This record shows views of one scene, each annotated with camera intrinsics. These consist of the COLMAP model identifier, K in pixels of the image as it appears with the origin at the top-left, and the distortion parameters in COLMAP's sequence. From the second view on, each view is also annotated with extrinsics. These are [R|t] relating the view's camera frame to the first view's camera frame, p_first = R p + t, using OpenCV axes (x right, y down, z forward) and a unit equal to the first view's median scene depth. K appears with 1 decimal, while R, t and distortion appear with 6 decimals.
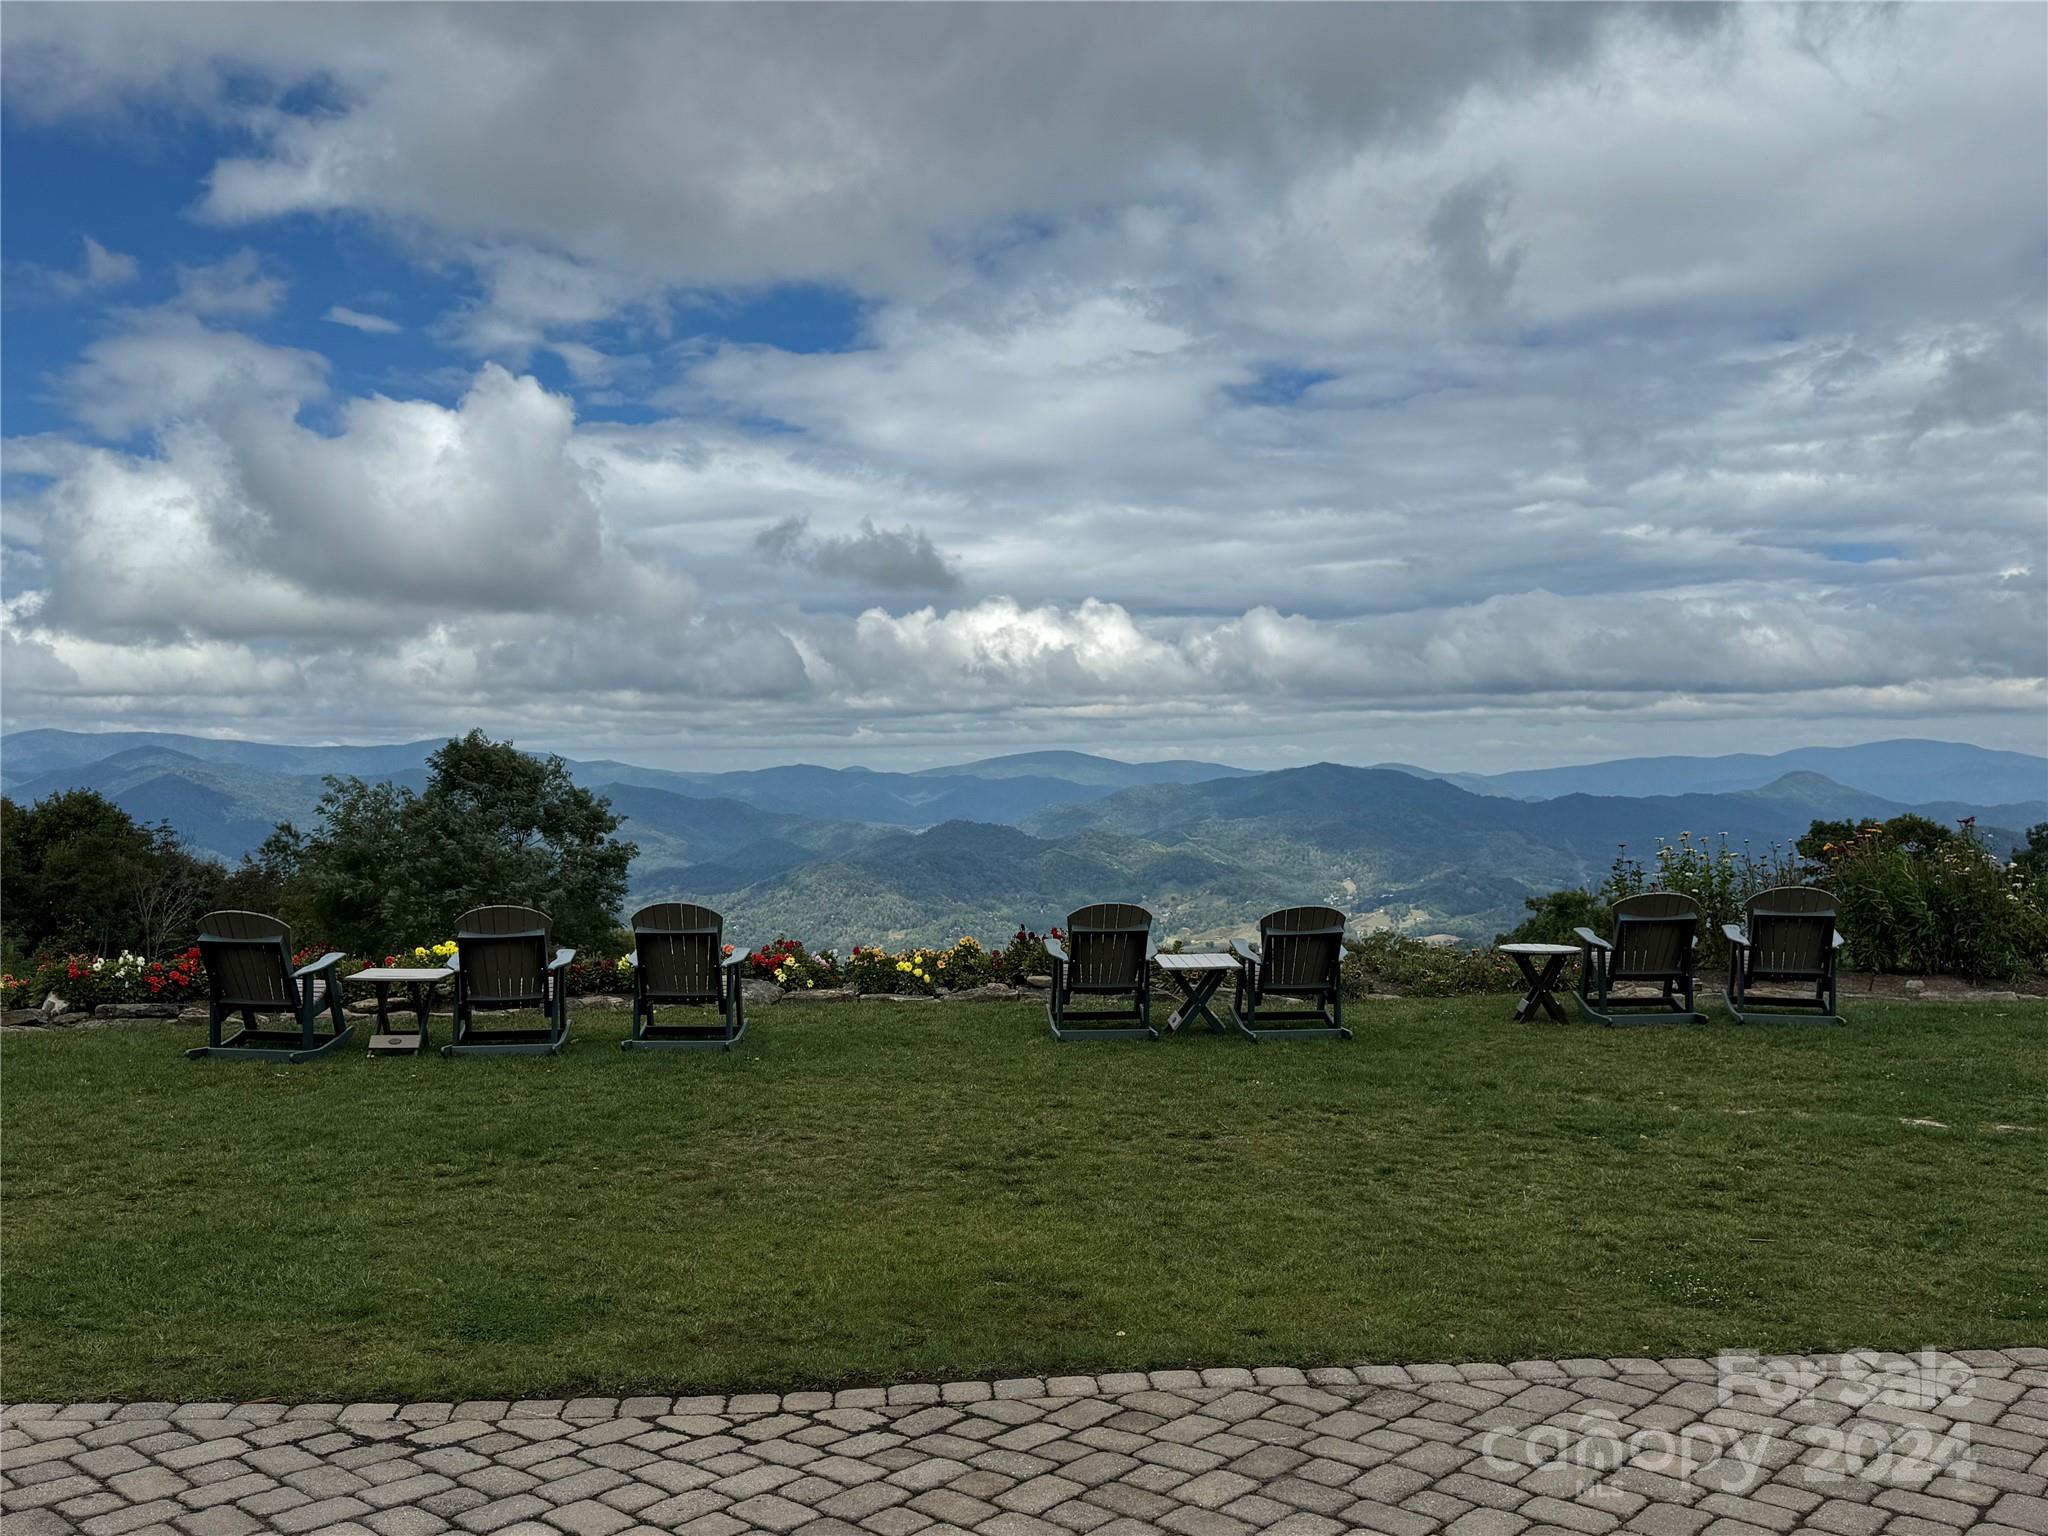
lens RADIAL K [[1871.5, 0, 1019.0], [0, 1871.5, 753.6], [0, 0, 1]] dist [0.014992, 0.000000]
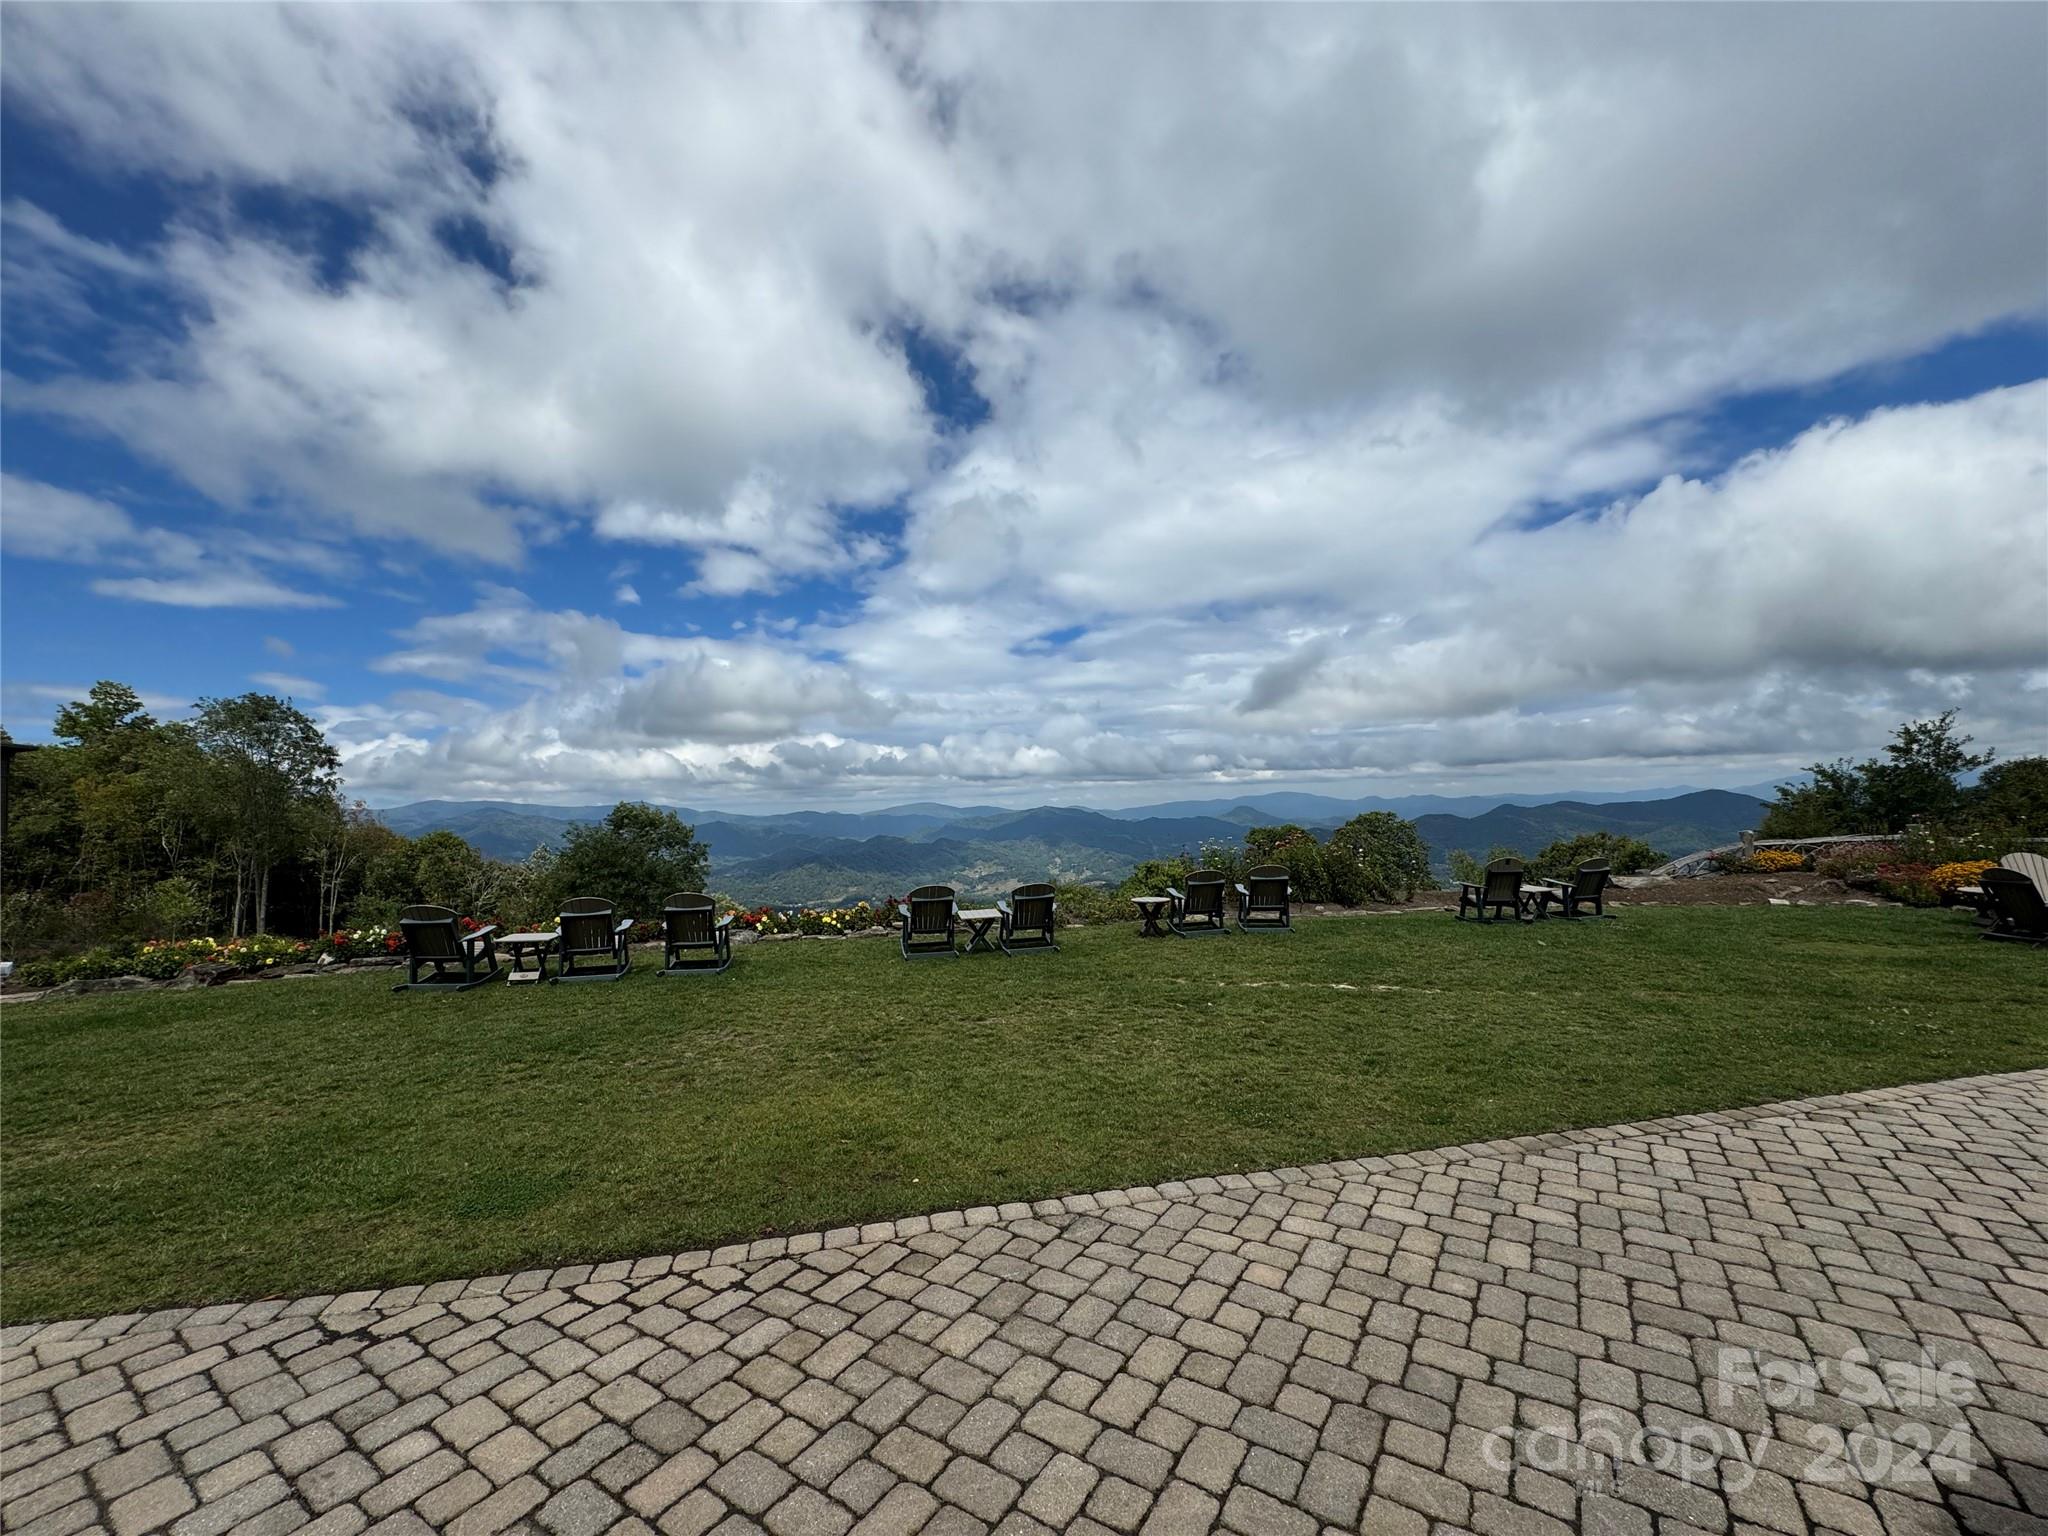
lens RADIAL K [[829.2, 0, 1024.1], [0, 829.2, 775.6], [0, 0, 1]] dist [0.003406, 0.000510]
pose [[0.990804, -0.010377, 0.134906, 0.039045], [0.014885, 0.999362, -0.032452, -0.003210], [-0.134484, 0.034162, 0.990327, 0.208994]]
